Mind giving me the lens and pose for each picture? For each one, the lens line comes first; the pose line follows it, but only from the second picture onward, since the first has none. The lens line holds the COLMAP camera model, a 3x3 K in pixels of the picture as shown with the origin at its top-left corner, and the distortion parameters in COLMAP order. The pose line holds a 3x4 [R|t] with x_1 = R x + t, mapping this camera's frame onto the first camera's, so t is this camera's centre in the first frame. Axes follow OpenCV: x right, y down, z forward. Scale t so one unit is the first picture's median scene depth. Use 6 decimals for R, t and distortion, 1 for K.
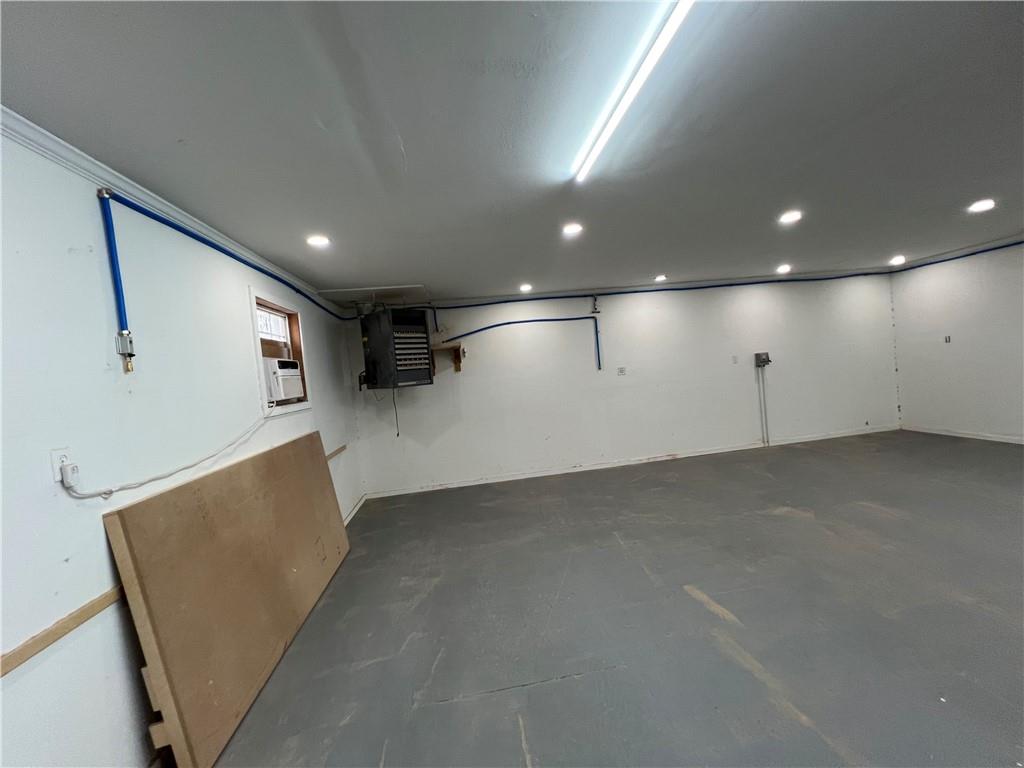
lens RADIAL K [[407.4, 0, 516.2], [0, 407.4, 383.6], [0, 0, 1]] dist [0.000325, -0.000019]
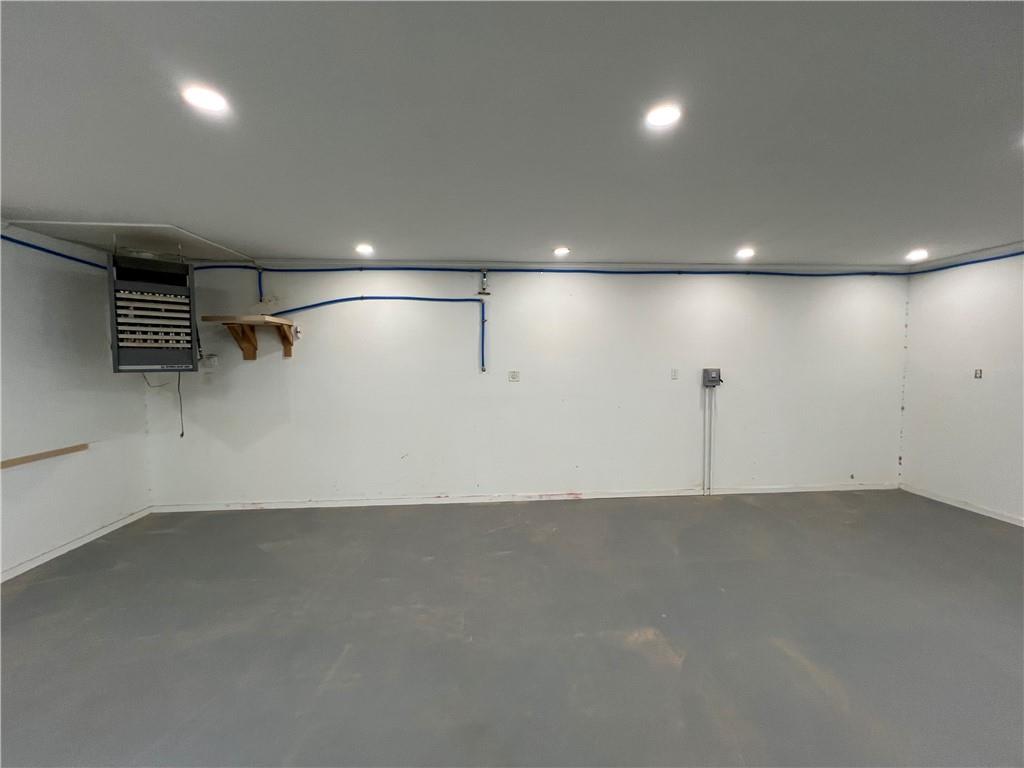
lens RADIAL K [[407.4, 0, 514.2], [0, 407.4, 382.6], [0, 0, 1]] dist [0.000325, -0.000019]
pose [[0.994485, 0.092969, -0.048541, 0.301300], [-0.091837, 0.995459, 0.025047, -0.038002], [0.050649, -0.020451, 0.998507, 0.260879]]
